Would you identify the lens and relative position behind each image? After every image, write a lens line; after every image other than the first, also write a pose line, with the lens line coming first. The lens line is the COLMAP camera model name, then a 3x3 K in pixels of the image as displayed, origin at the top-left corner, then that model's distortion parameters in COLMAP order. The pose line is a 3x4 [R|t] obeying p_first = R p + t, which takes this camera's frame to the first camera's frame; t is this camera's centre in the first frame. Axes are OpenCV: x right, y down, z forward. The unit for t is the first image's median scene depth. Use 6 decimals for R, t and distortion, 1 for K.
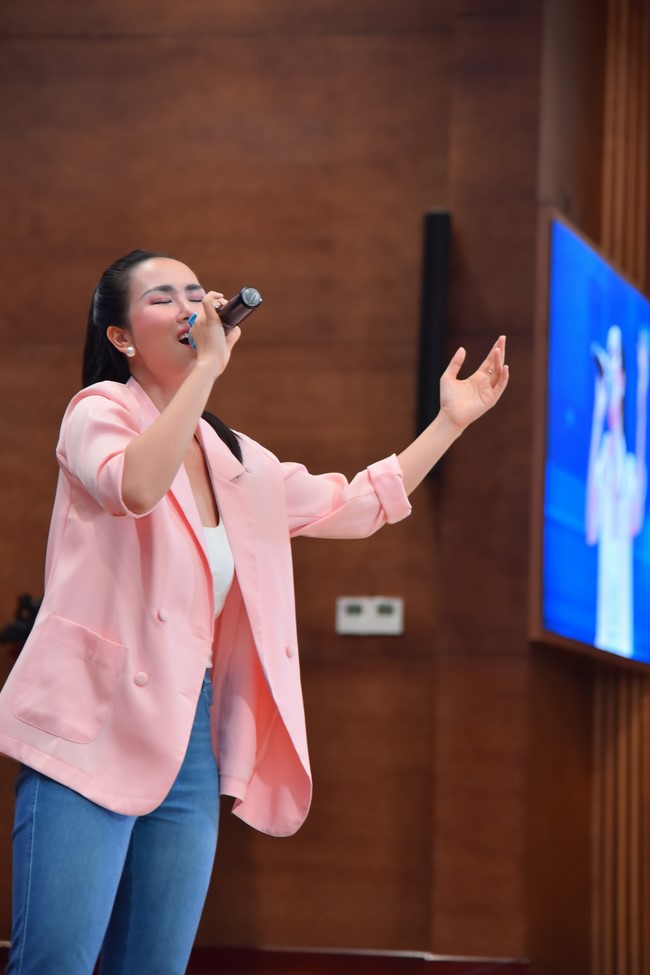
lens RADIAL K [[3202.1, 0, 341.4], [0, 3202.1, 479.1], [0, 0, 1]] dist [0.692876, 0.000000]
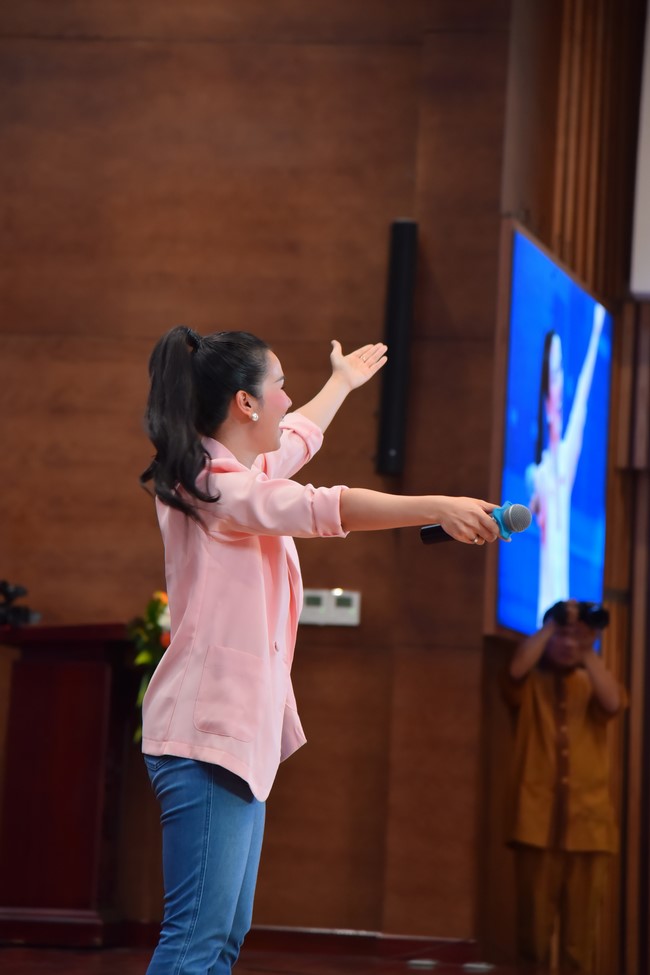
lens RADIAL K [[3409.8, 0, 327.1], [0, 3409.8, 482.0], [0, 0, 1]] dist [0.800813, 0.000000]
pose [[0.999397, 0.022408, 0.026510, -0.021944], [-0.022724, 0.999673, 0.011686, -0.010907], [-0.026240, -0.012281, 0.999580, -0.104122]]
